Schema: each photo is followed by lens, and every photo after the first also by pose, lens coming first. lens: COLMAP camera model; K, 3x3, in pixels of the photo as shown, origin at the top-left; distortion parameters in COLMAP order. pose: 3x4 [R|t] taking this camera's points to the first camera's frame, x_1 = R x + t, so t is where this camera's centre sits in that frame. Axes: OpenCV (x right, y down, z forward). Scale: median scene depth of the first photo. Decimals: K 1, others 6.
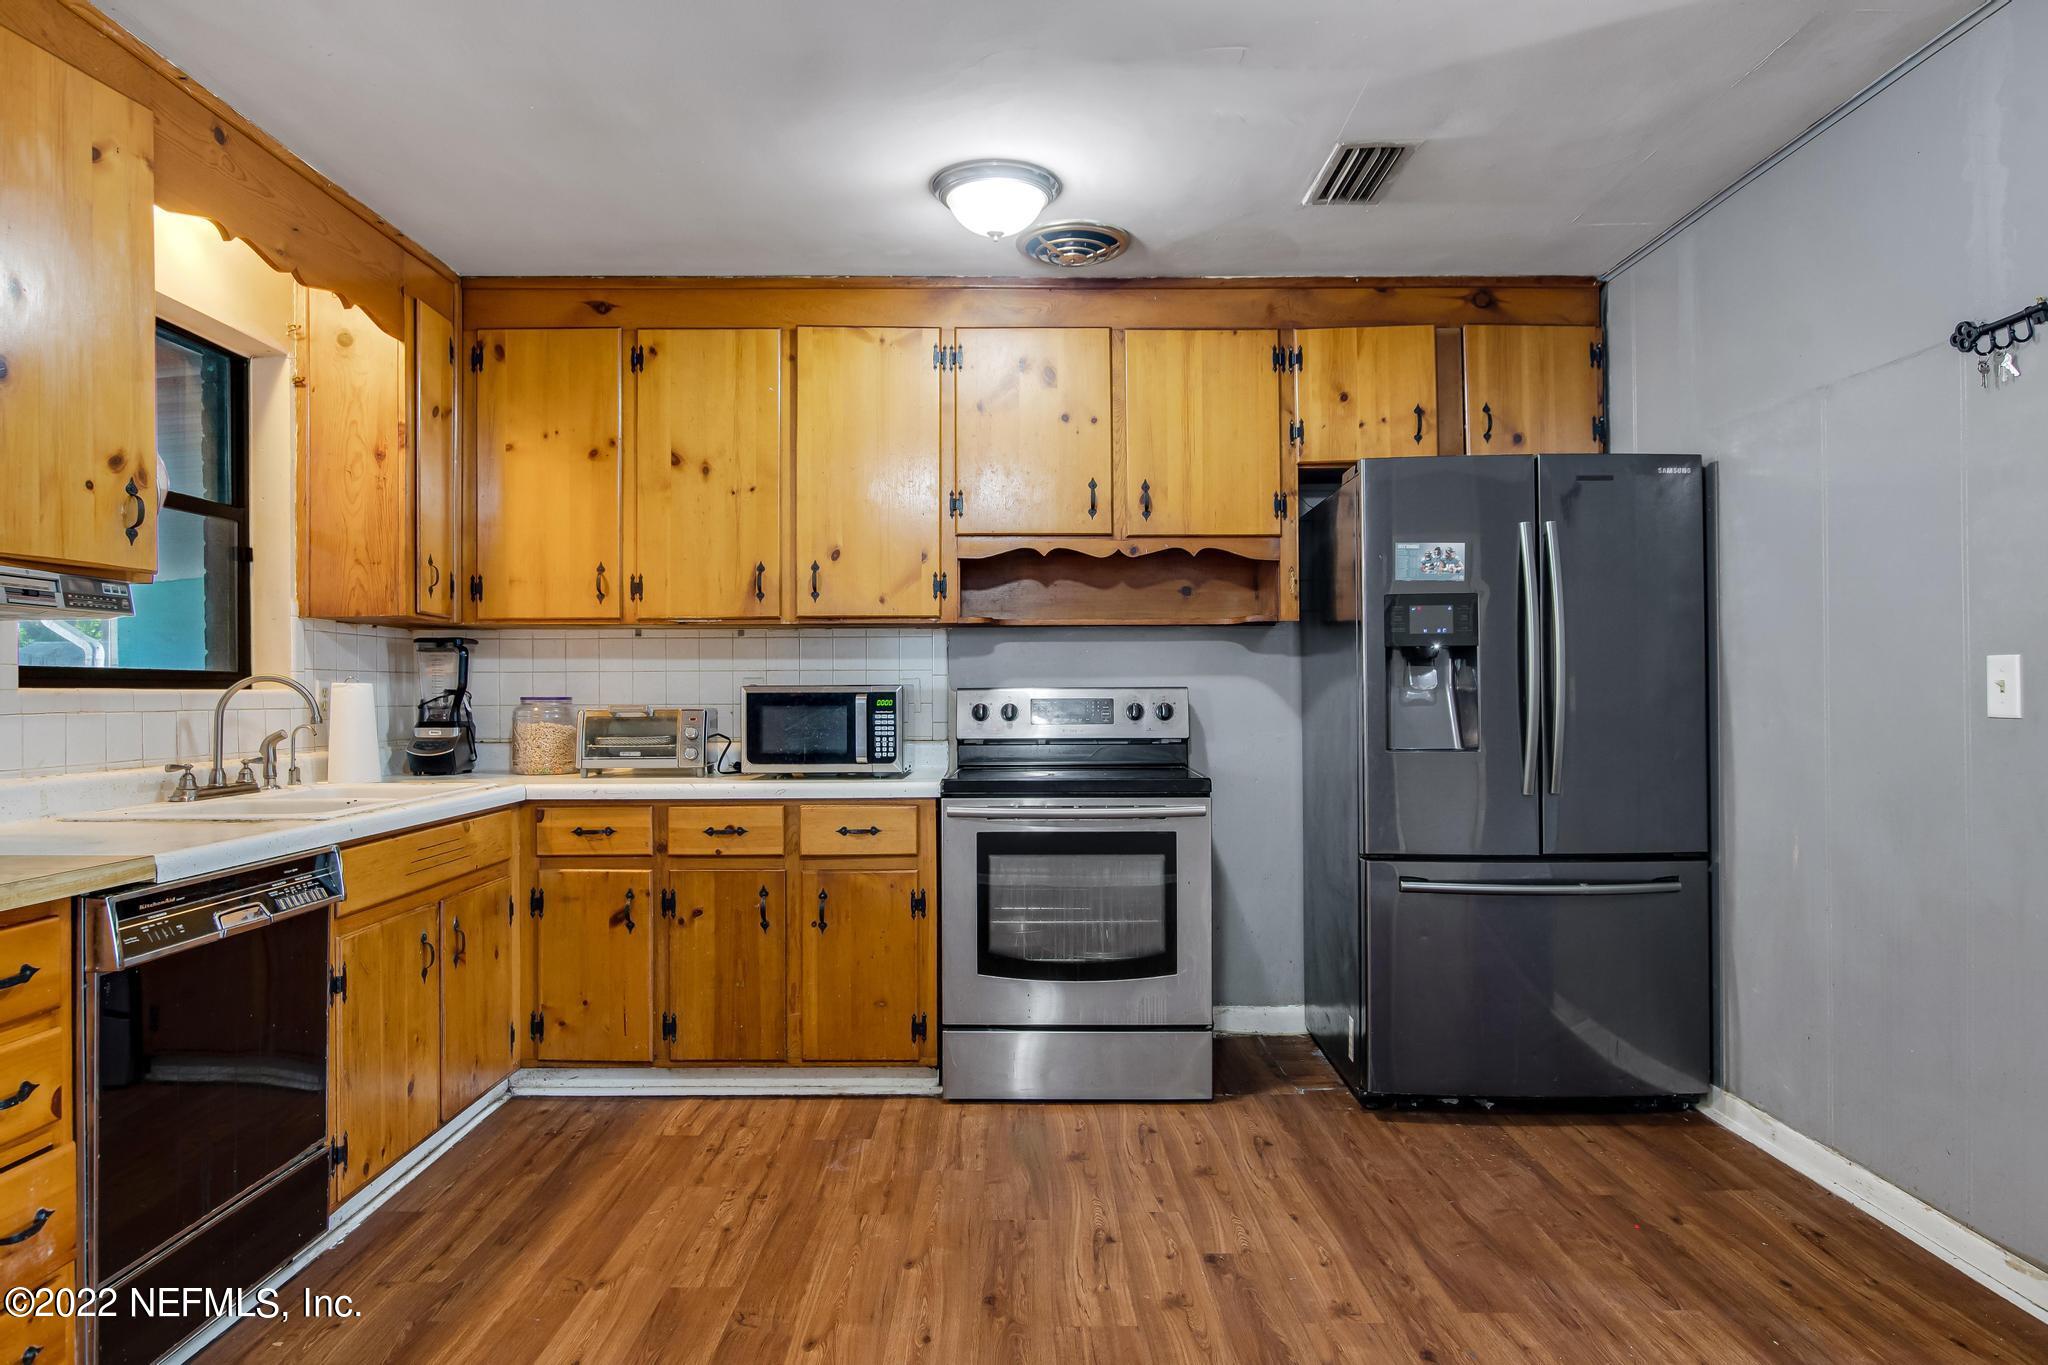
lens RADIAL K [[1171.8, 0, 1022.5], [0, 1171.8, 683.5], [0, 0, 1]] dist [-0.017314, 0.006713]
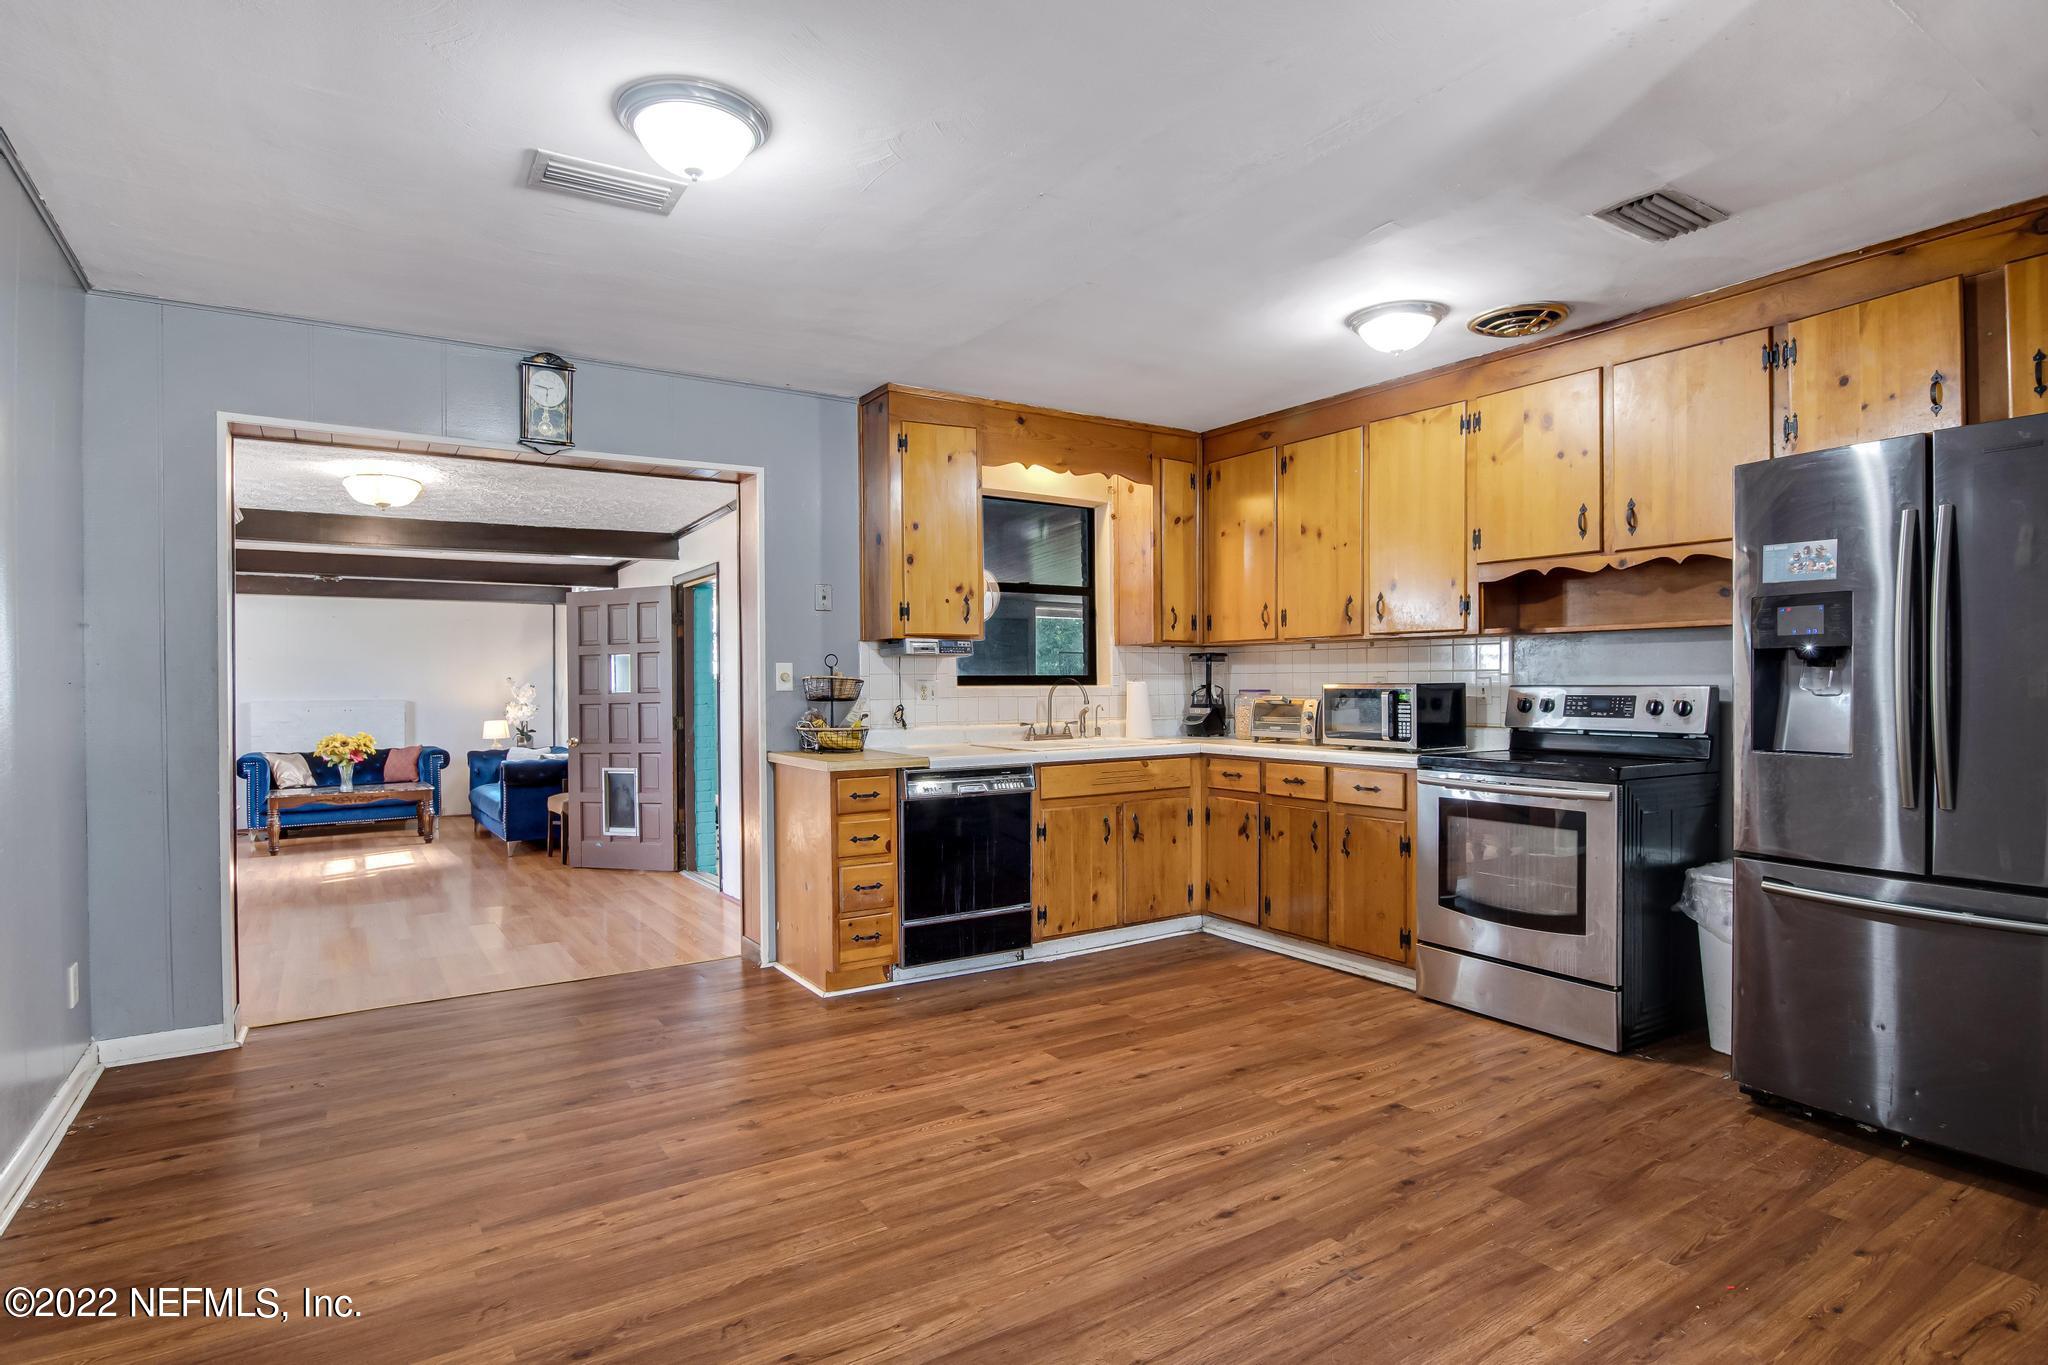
lens RADIAL K [[1056.2, 0, 1026.3], [0, 1056.2, 684.4], [0, 0, 1]] dist [-0.007186, 0.000559]
pose [[0.551038, 0.004002, -0.834471, 0.690611], [0.008287, 0.999913, 0.010267, -0.014587], [0.834439, -0.012573, 0.550957, -0.029622]]
